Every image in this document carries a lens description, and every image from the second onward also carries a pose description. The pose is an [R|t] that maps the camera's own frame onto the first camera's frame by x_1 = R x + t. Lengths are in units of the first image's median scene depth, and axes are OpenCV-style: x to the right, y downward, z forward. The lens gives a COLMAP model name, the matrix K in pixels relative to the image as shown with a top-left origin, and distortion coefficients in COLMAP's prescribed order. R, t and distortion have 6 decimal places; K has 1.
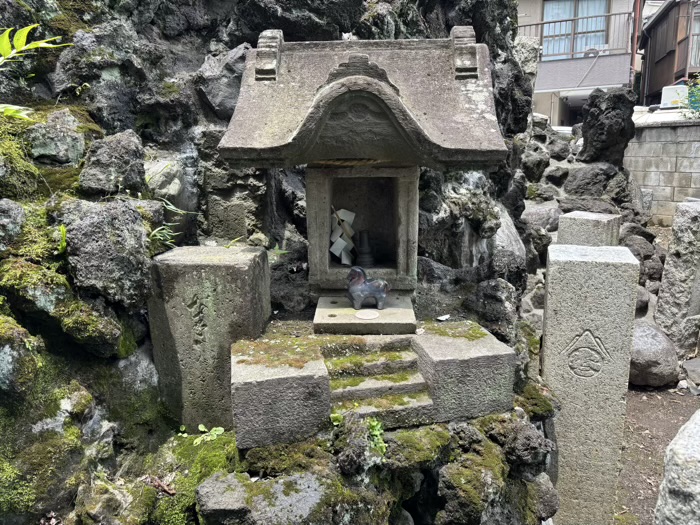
lens RADIAL K [[527.7, 0, 349.1], [0, 527.7, 258.6], [0, 0, 1]] dist [0.043965, -0.053623]
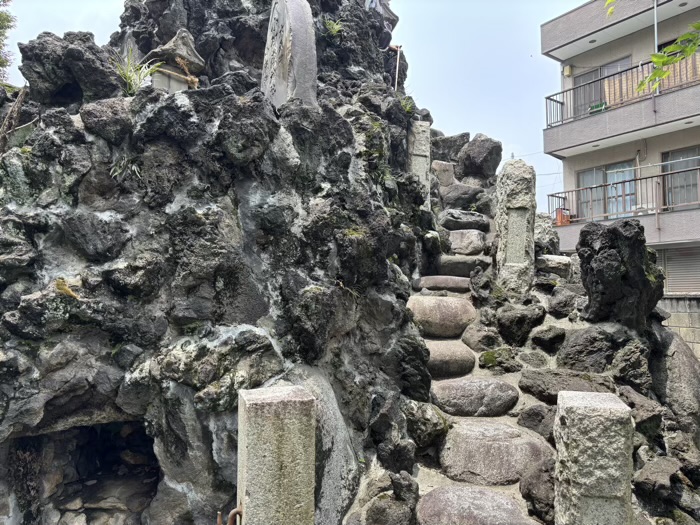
lens RADIAL K [[527.7, 0, 348.9], [0, 527.7, 266.0], [0, 0, 1]] dist [0.043965, -0.053623]
pose [[0.883331, -0.011073, -0.468618, 0.491959], [-0.112166, 0.965685, -0.234248, -0.051826], [0.455131, 0.259481, 0.851778, 0.235824]]
